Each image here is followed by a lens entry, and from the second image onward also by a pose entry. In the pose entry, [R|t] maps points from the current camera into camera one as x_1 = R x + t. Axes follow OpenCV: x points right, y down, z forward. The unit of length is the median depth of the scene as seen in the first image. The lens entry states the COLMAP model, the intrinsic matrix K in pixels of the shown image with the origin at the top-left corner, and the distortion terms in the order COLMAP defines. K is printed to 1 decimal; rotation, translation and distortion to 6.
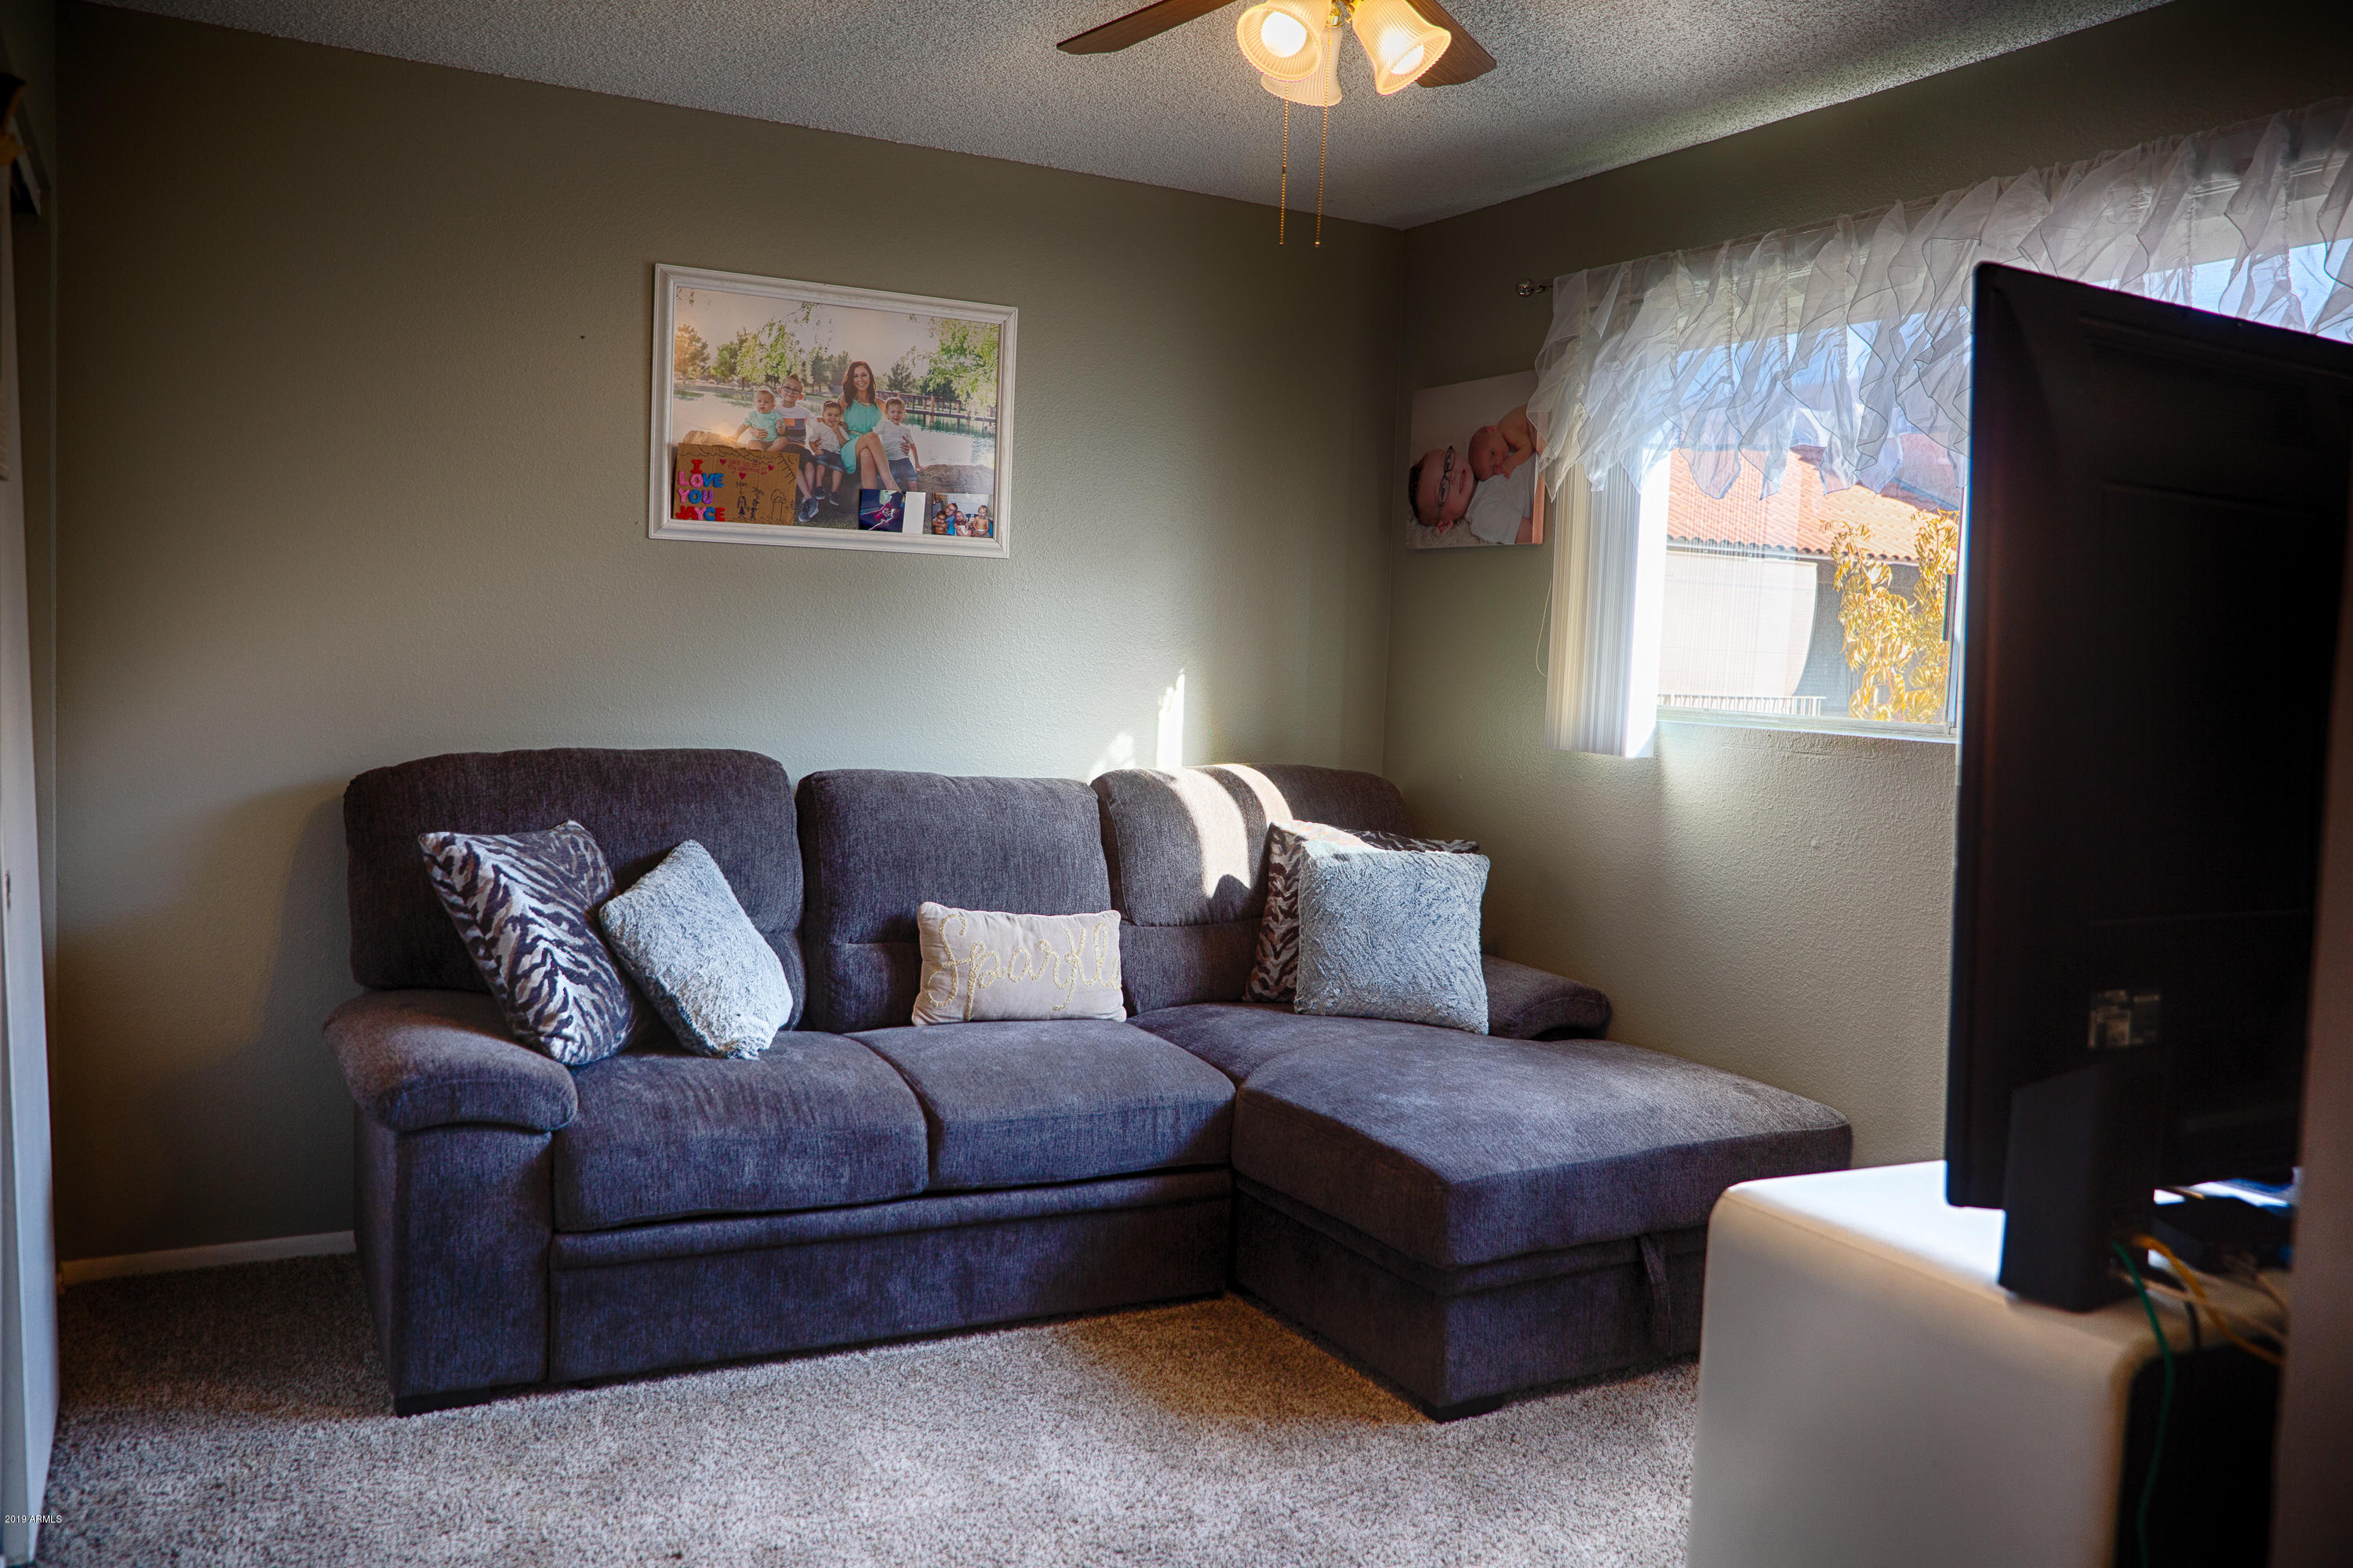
lens RADIAL K [[1866.2, 0, 1169.1], [0, 1866.2, 783.7], [0, 0, 1]] dist [-0.047088, 0.024948]
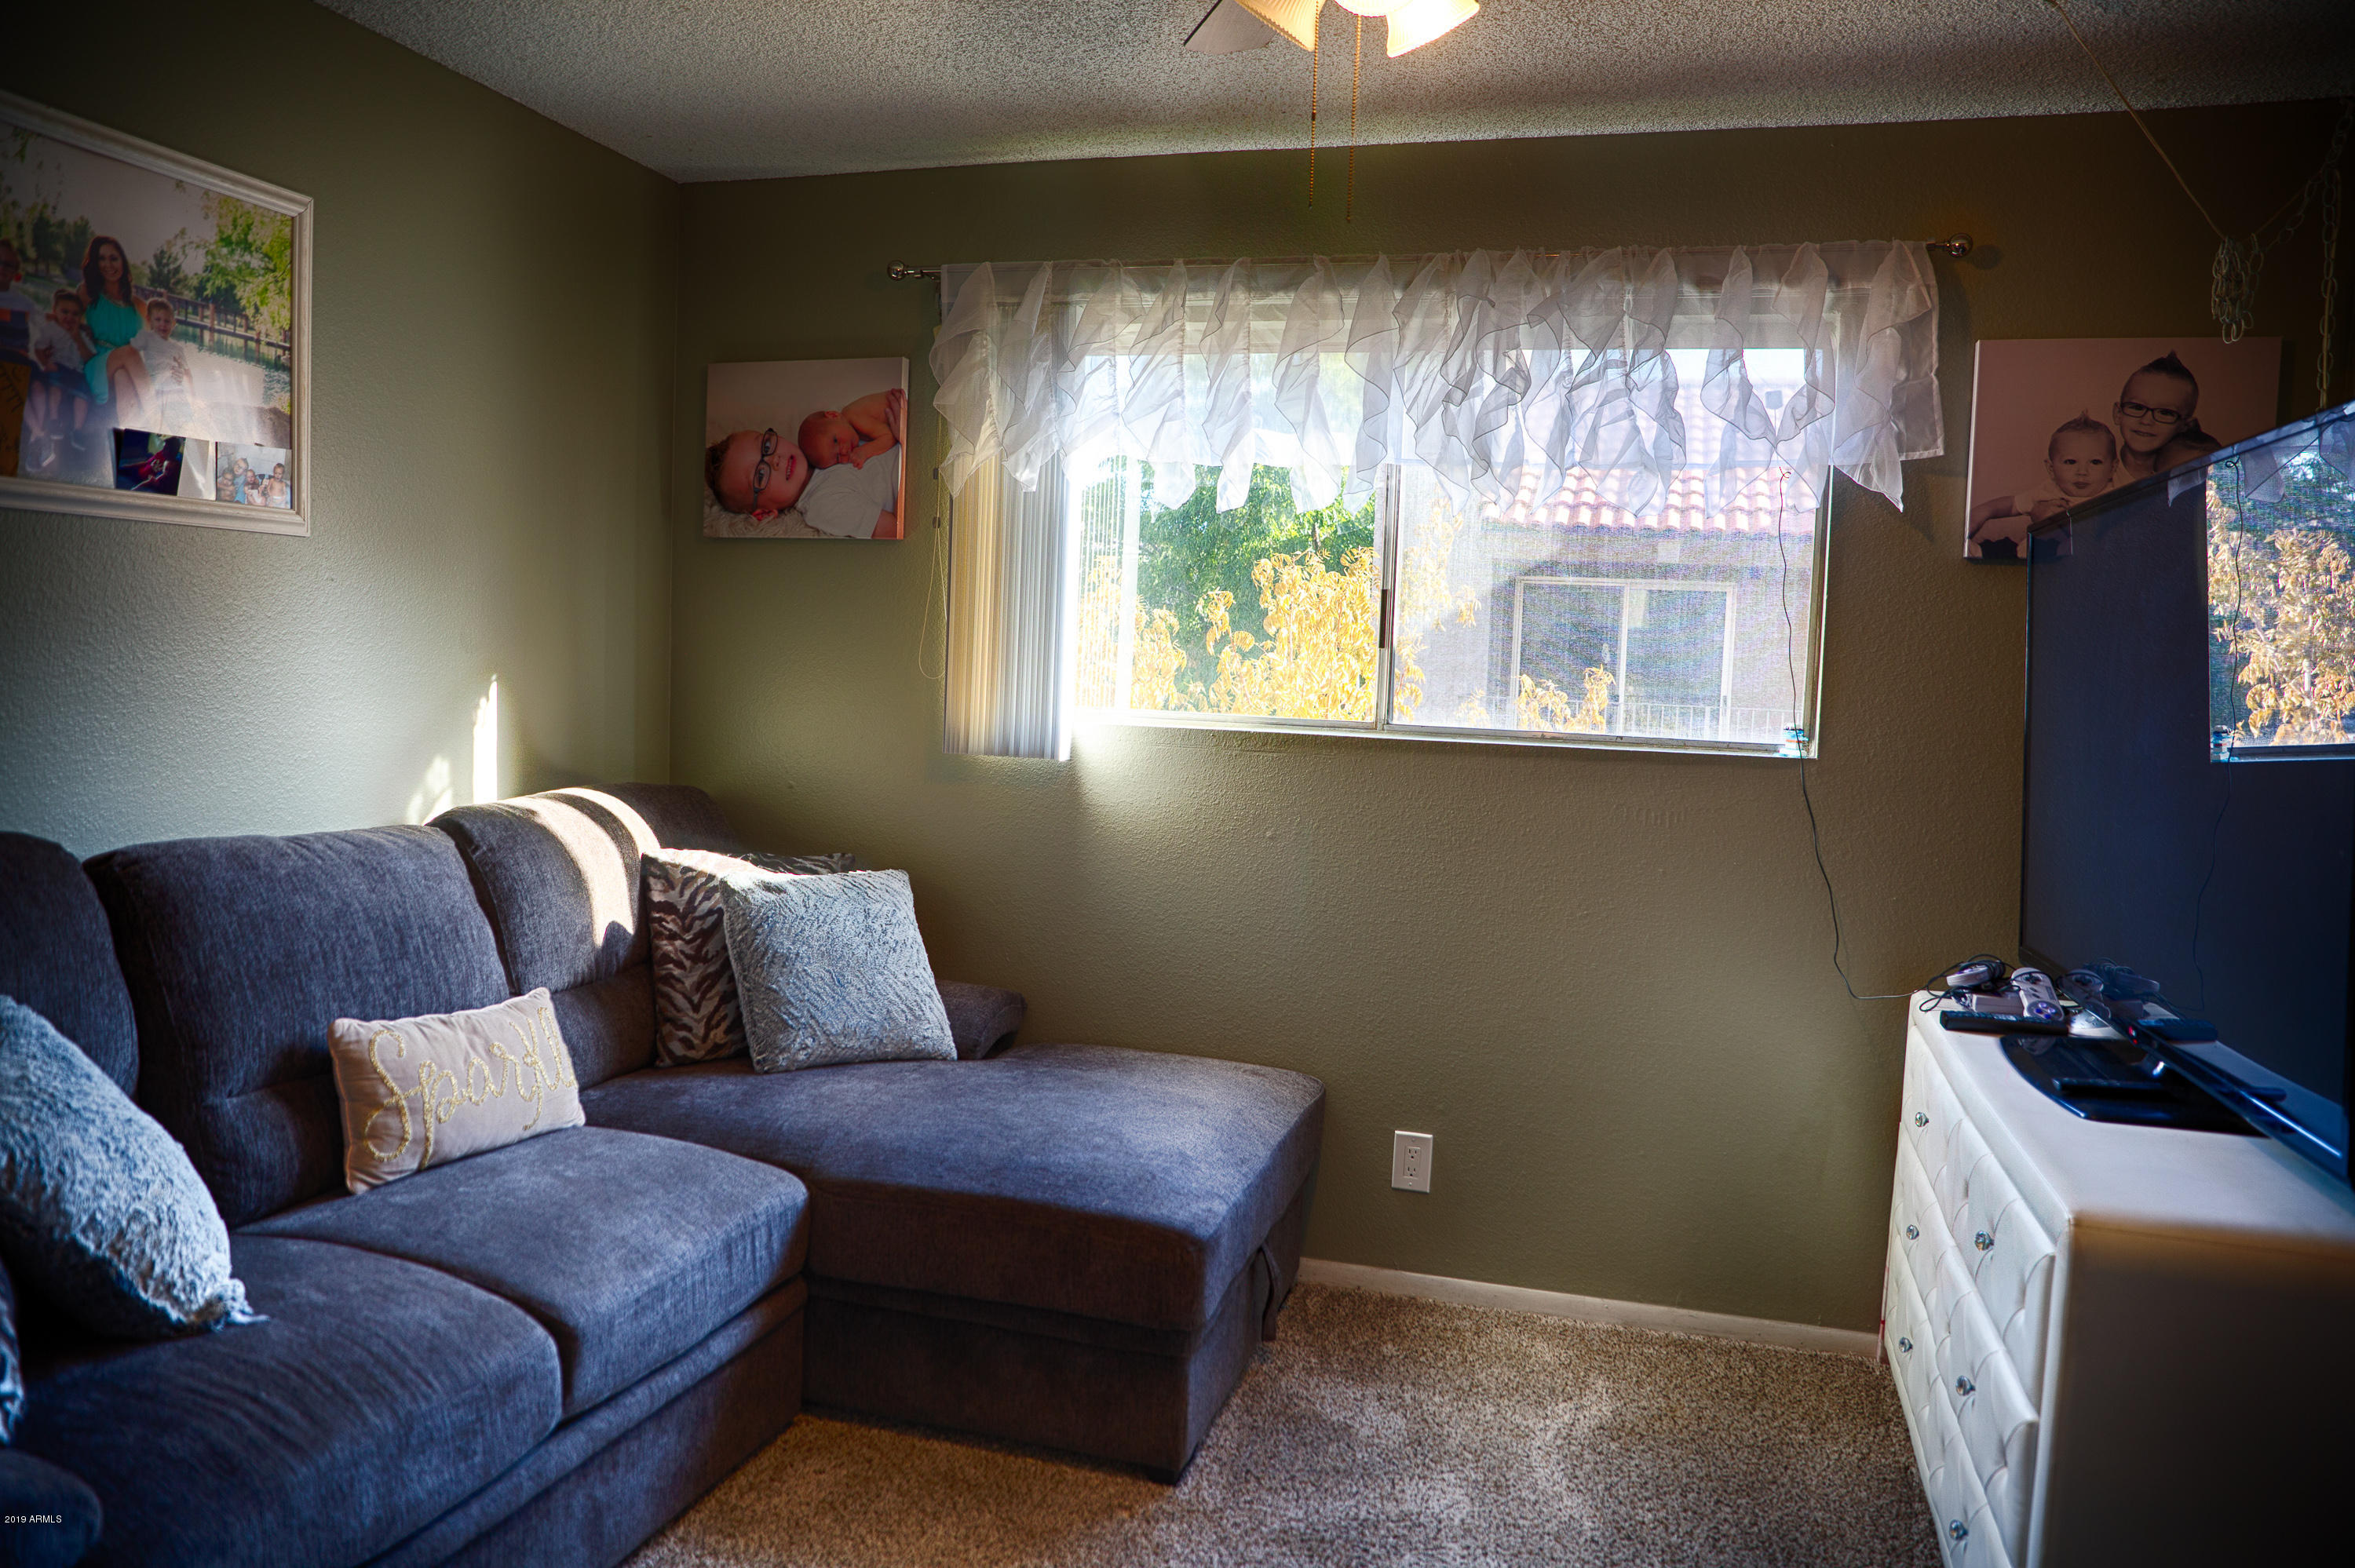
lens RADIAL K [[1609.3, 0, 1193.6], [0, 1609.3, 780.1], [0, 0, 1]] dist [-0.104821, 0.083860]
pose [[0.707589, -0.066517, 0.703487, -0.300669], [0.040508, 0.997741, 0.053595, -0.045368], [-0.705463, -0.009426, 0.708685, 0.323579]]
